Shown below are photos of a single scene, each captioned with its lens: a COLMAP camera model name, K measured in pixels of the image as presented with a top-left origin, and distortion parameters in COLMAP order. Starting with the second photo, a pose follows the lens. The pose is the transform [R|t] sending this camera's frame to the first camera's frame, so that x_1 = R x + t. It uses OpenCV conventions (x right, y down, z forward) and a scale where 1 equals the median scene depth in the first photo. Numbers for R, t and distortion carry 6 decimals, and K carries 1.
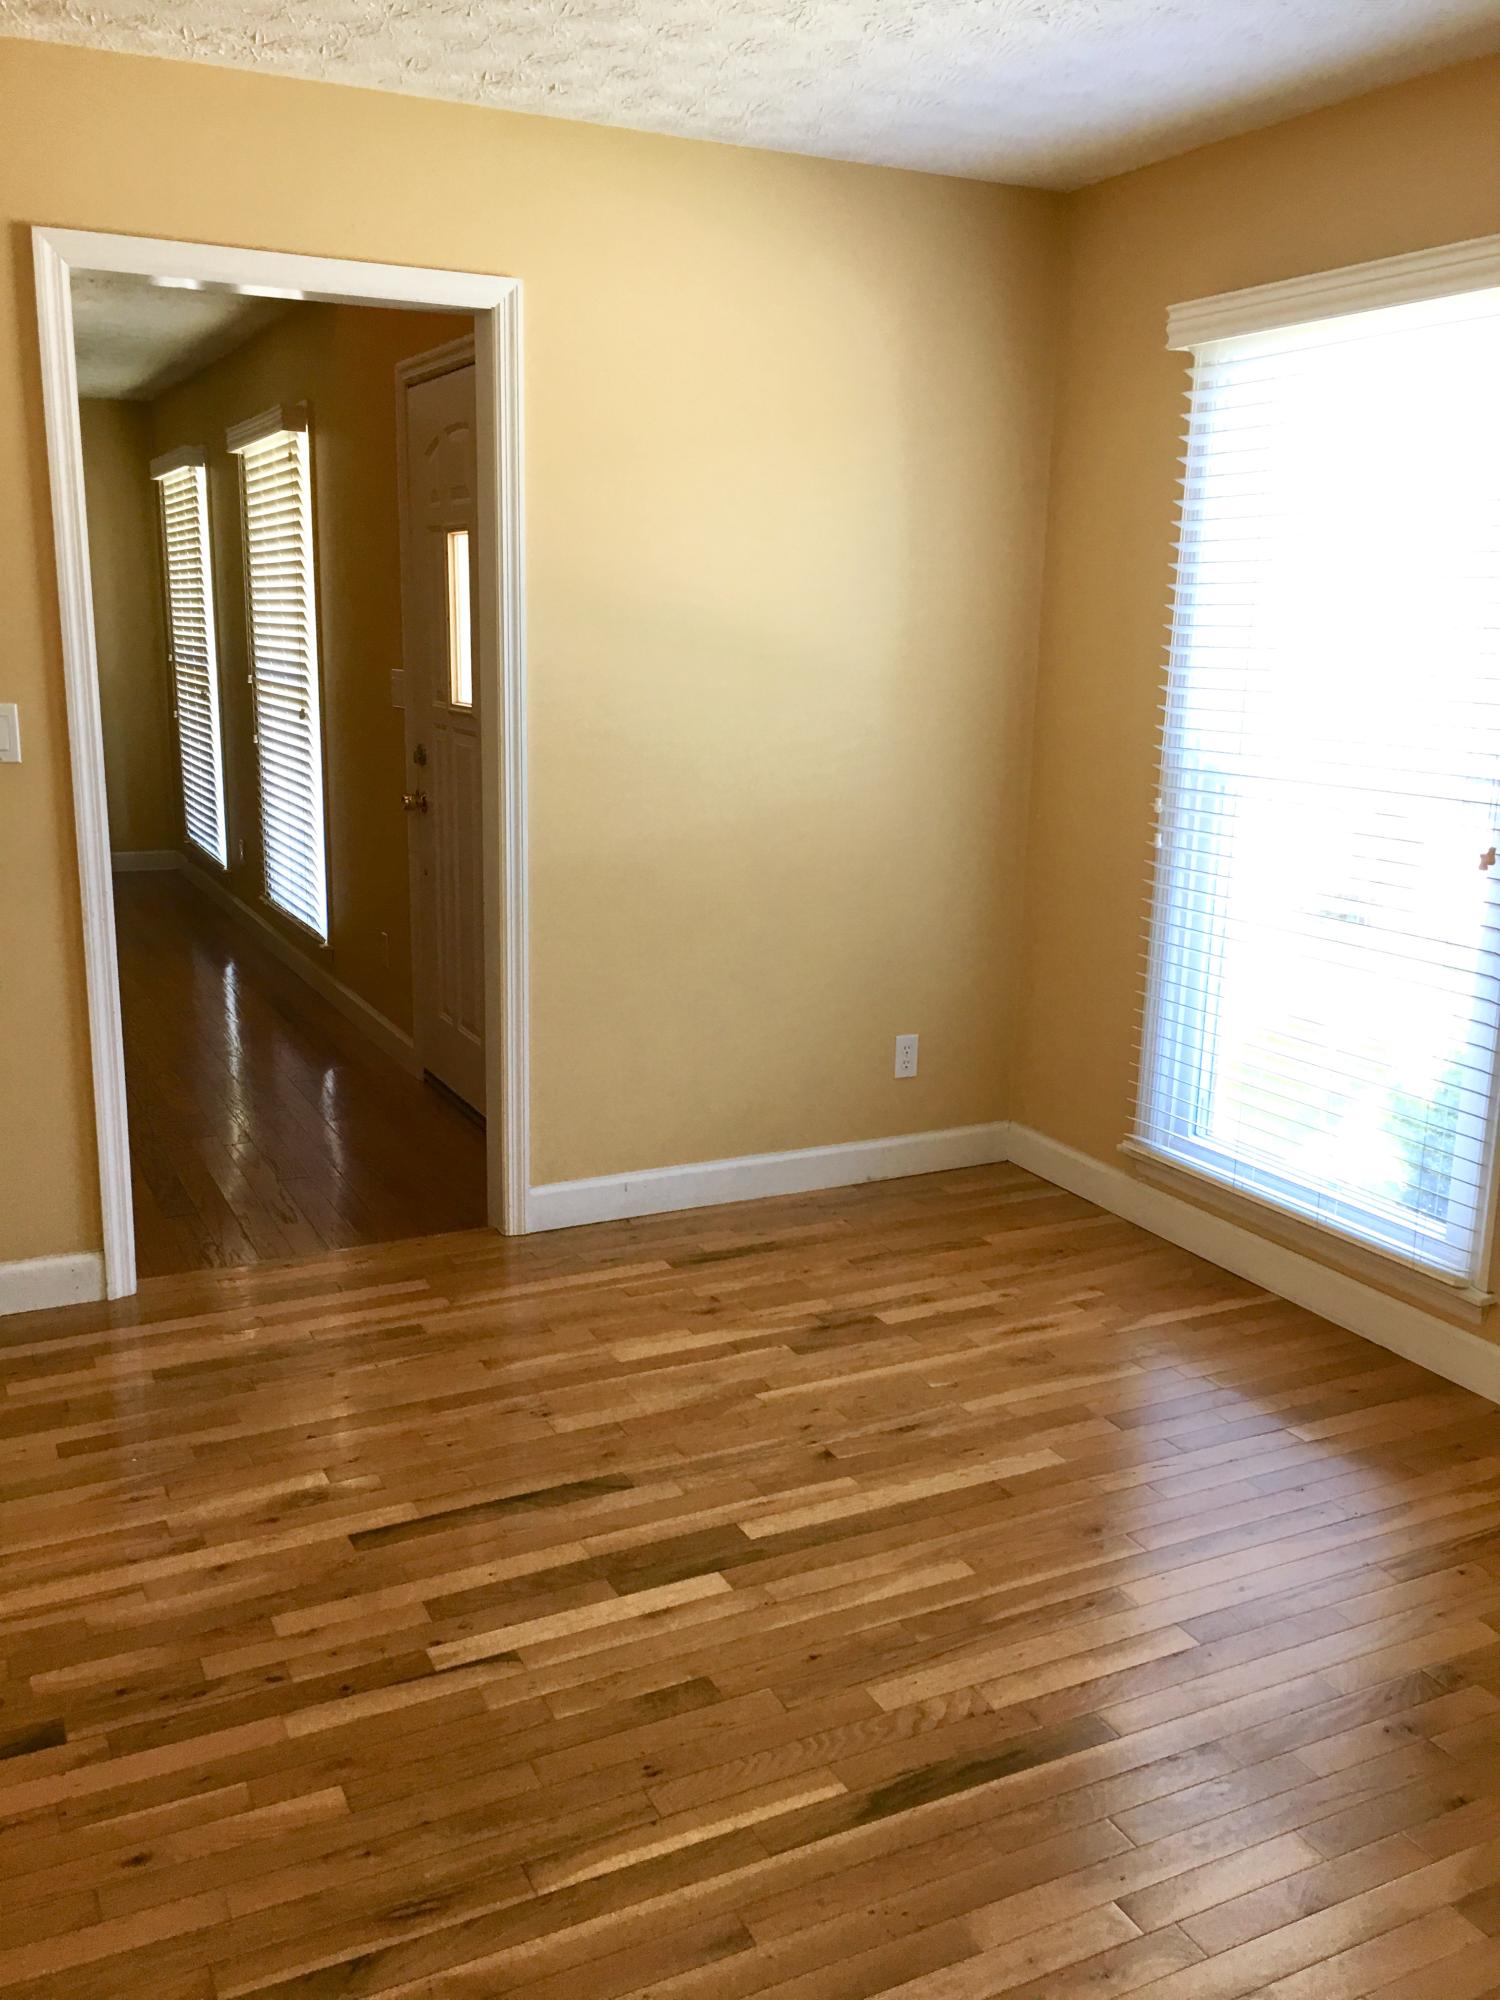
lens RADIAL K [[1703.6, 0, 748.3], [0, 1703.6, 1000.0], [0, 0, 1]] dist [0.081685, -0.119527]
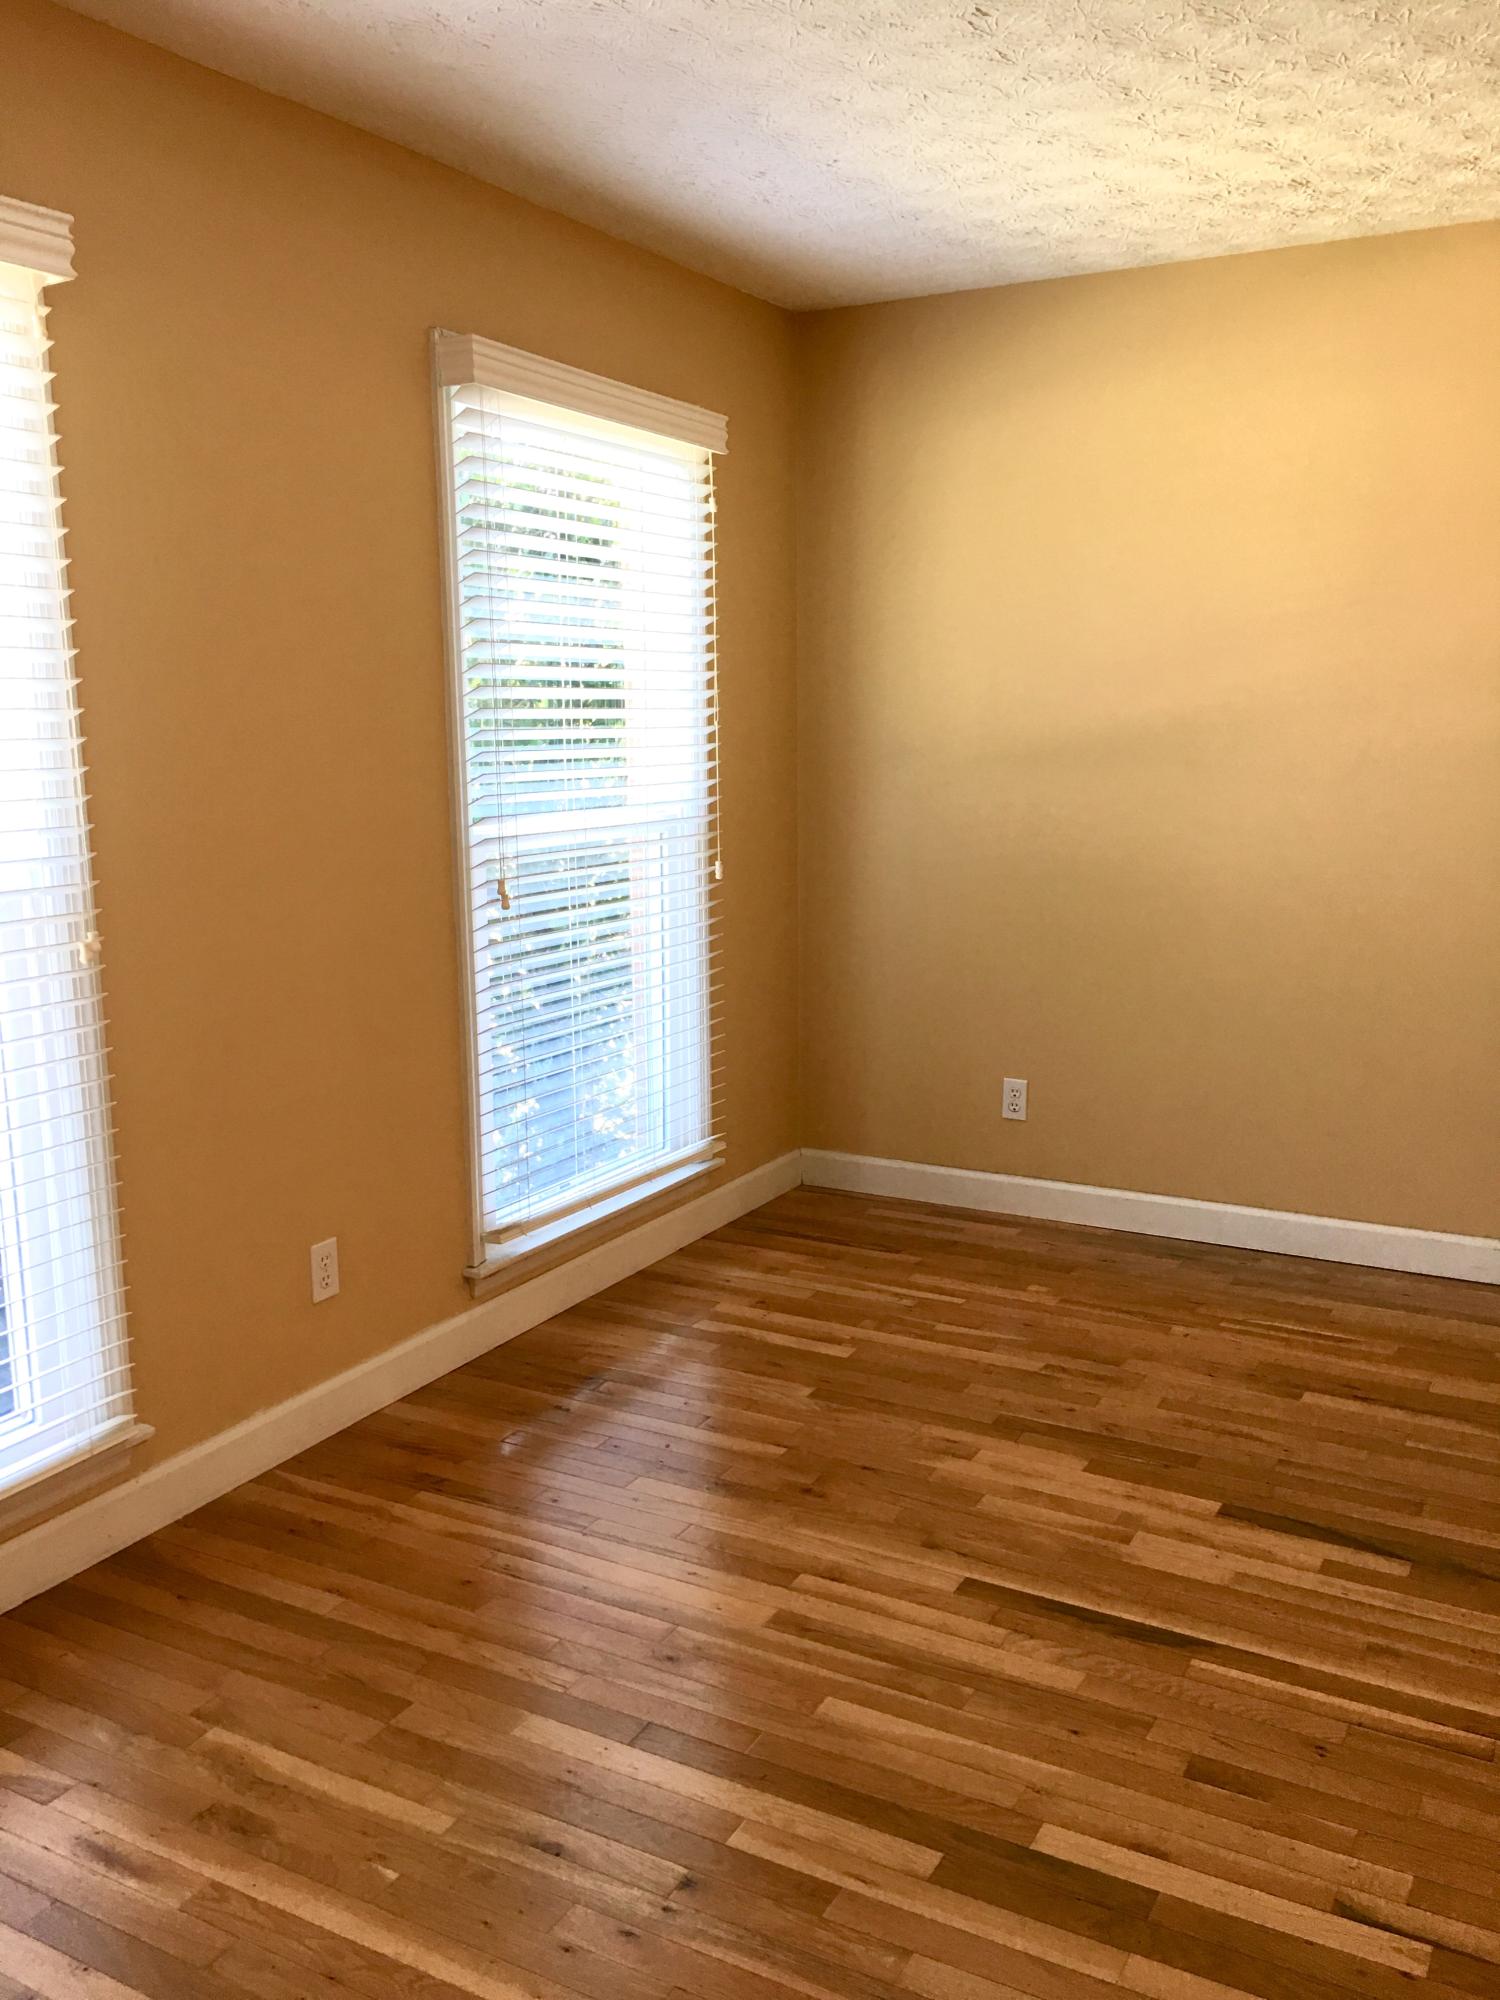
lens RADIAL K [[1703.6, 0, 752.9], [0, 1703.6, 1004.4], [0, 0, 1]] dist [0.081685, -0.119527]
pose [[-0.565760, -0.155939, 0.809691, -0.583169], [0.180735, 0.934625, 0.306286, -0.329825], [-0.804519, 0.319624, -0.500590, 1.507965]]
